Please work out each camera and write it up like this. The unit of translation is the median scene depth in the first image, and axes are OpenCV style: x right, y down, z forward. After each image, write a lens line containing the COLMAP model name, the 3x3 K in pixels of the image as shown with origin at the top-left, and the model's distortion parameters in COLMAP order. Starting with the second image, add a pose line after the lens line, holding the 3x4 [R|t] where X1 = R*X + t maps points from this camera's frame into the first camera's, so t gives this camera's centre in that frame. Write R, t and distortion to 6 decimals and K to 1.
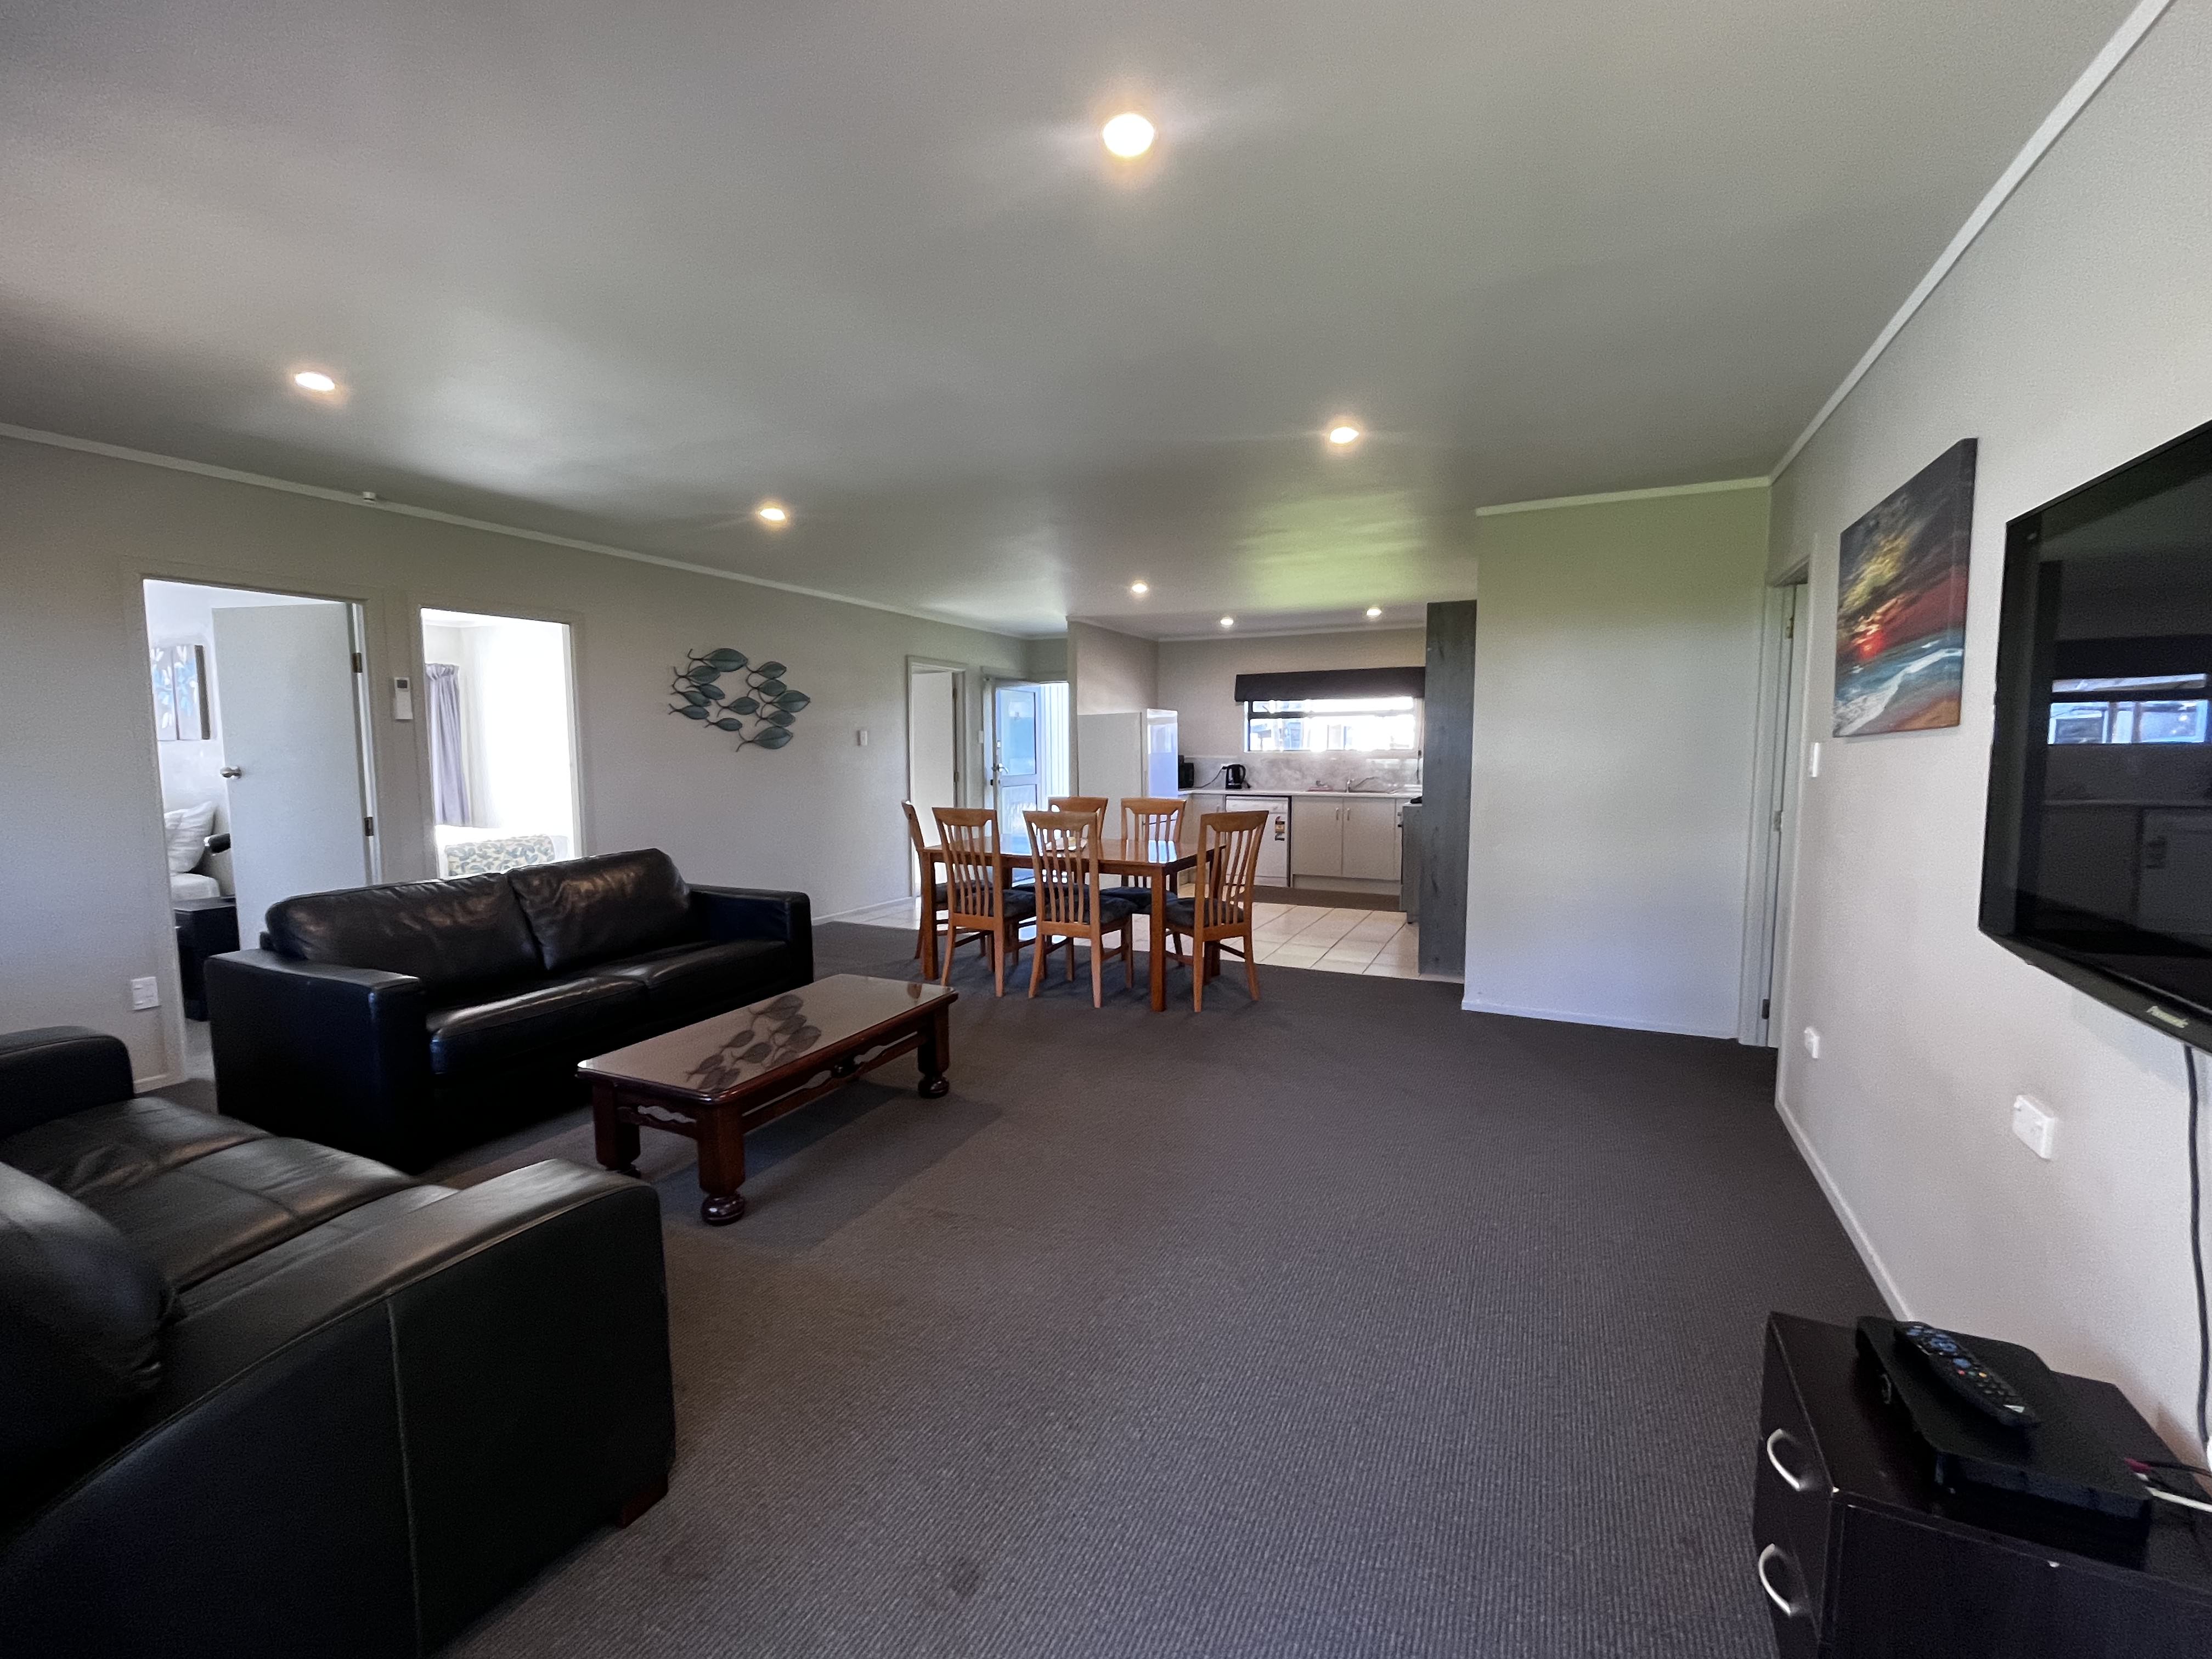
lens RADIAL K [[896.1, 0, 1106.2], [0, 896.1, 825.7], [0, 0, 1]] dist [-0.000090, -0.000001]
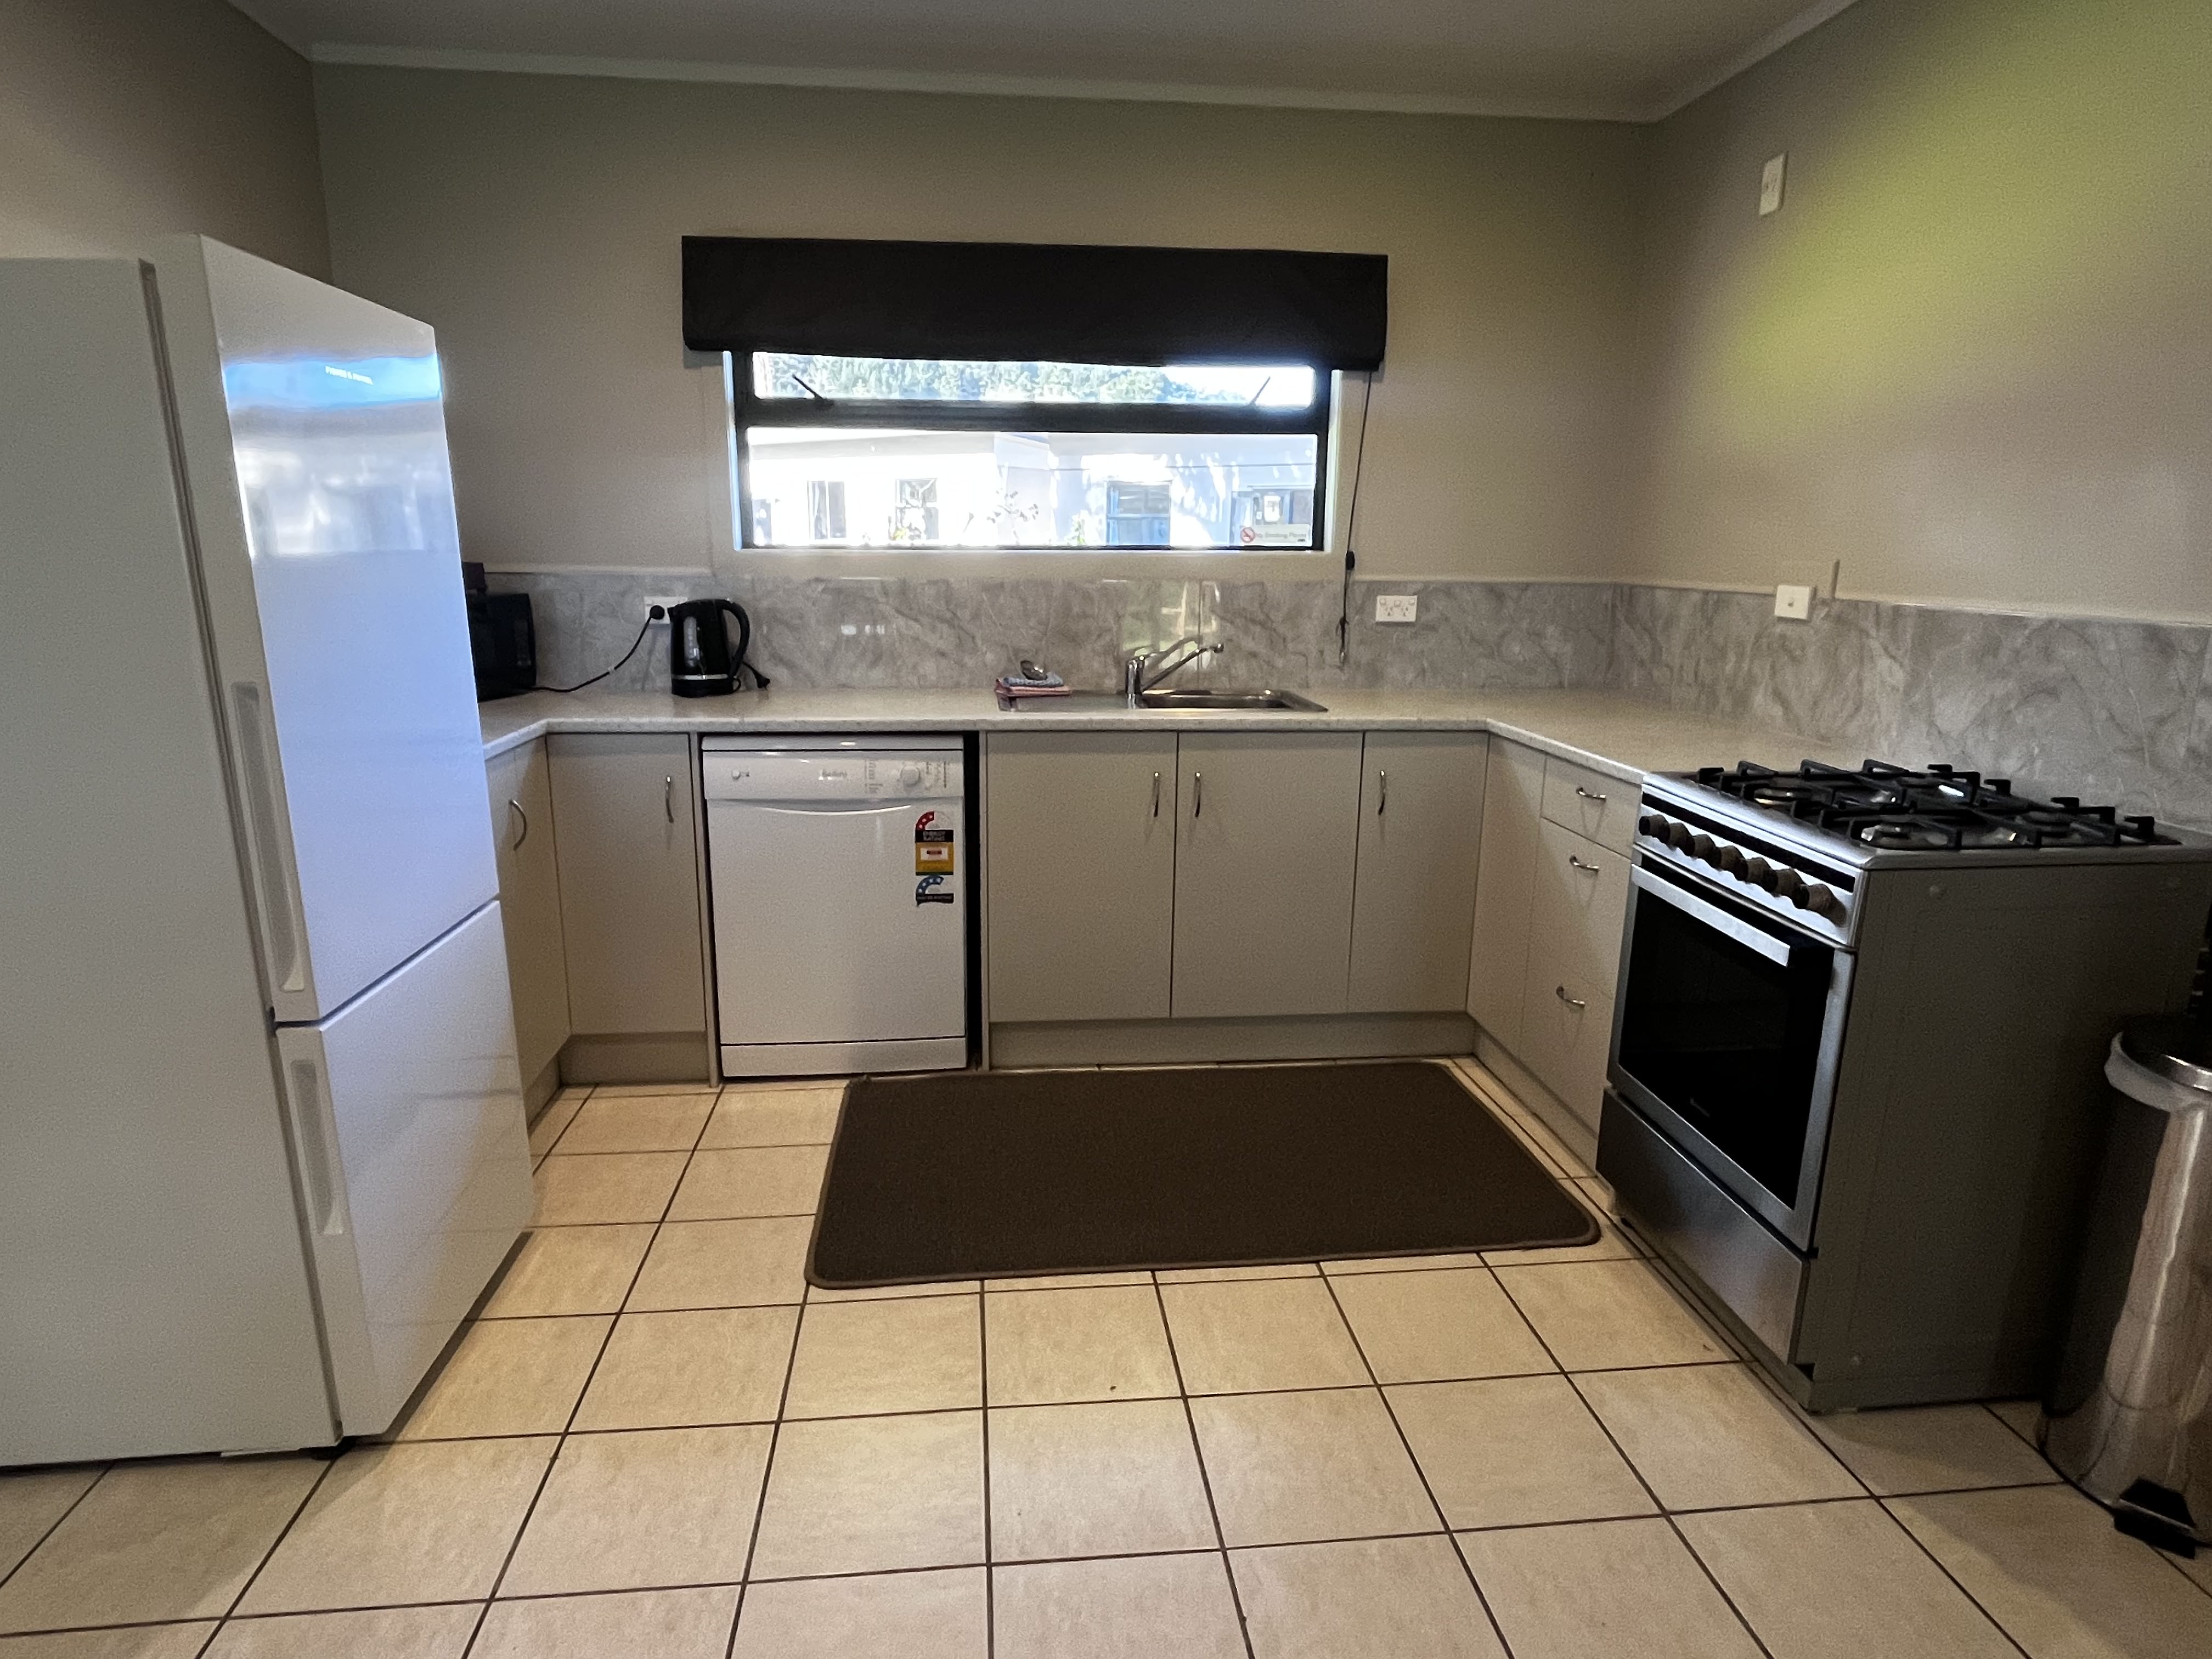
lens RADIAL K [[1261.1, 0, 1093.5], [0, 1261.1, 834.5], [0, 0, 1]] dist [0.000600, -0.000104]
pose [[0.850958, -0.108169, 0.513975, 0.044892], [0.031492, 0.987311, 0.155645, -0.055523], [-0.524289, -0.116261, 0.843566, 0.635117]]
